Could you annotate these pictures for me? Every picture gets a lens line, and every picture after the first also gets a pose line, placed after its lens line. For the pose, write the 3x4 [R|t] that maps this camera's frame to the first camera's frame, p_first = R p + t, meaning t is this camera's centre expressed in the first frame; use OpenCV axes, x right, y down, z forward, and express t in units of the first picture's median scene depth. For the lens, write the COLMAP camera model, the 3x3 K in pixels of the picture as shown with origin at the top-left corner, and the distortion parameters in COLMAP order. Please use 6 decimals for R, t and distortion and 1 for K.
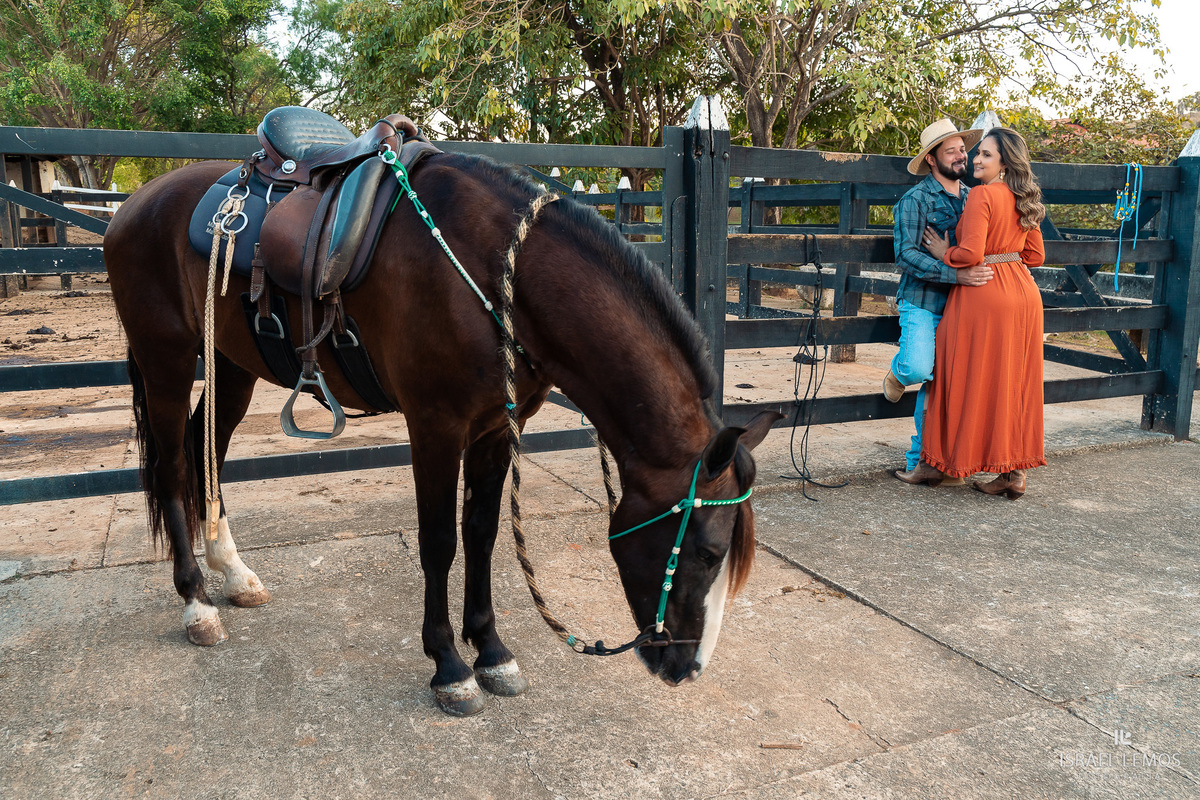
lens RADIAL K [[991.3, 0, 645.9], [0, 991.3, 398.9], [0, 0, 1]] dist [-0.000976, -0.006191]
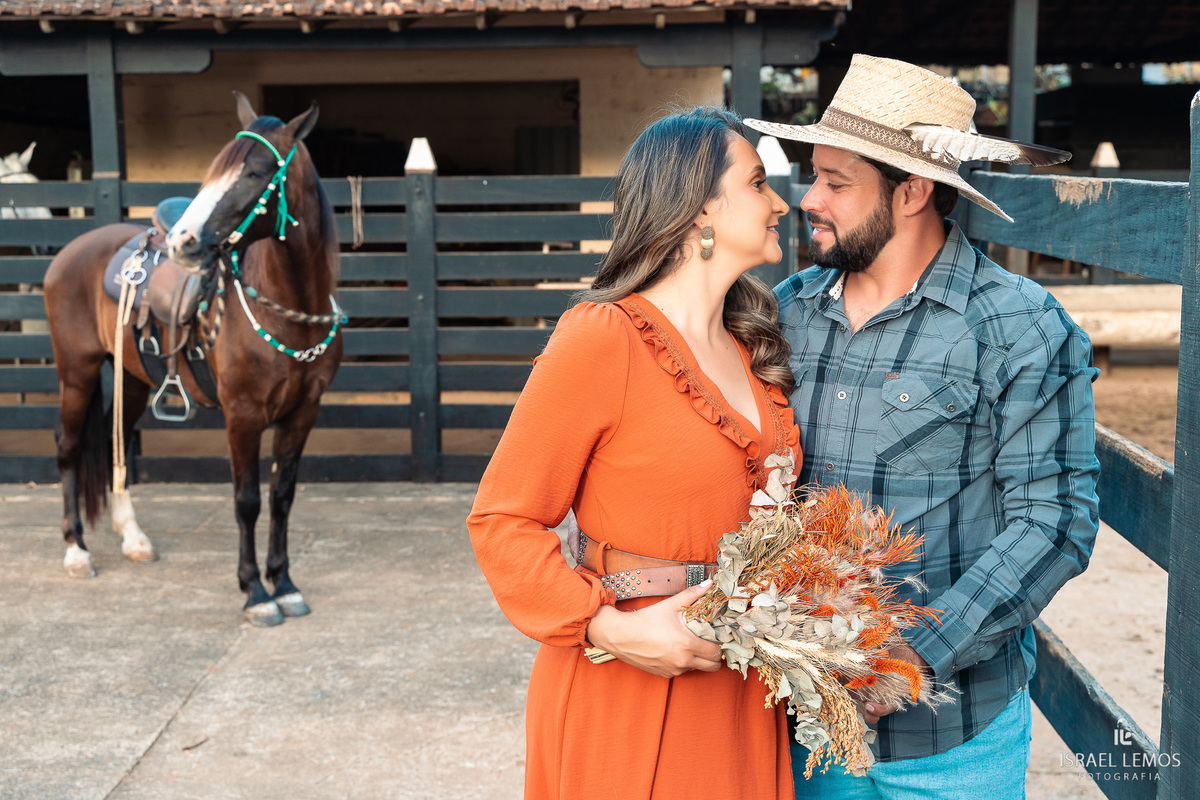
lens RADIAL K [[1422.5, 0, 625.9], [0, 1422.5, 415.5], [0, 0, 1]] dist [-0.016370, -0.000112]
pose [[-0.449312, 0.145908, -0.881379, 1.007916], [-0.152301, 0.959620, 0.236501, -0.389583], [0.880297, 0.240498, -0.408947, 1.520024]]
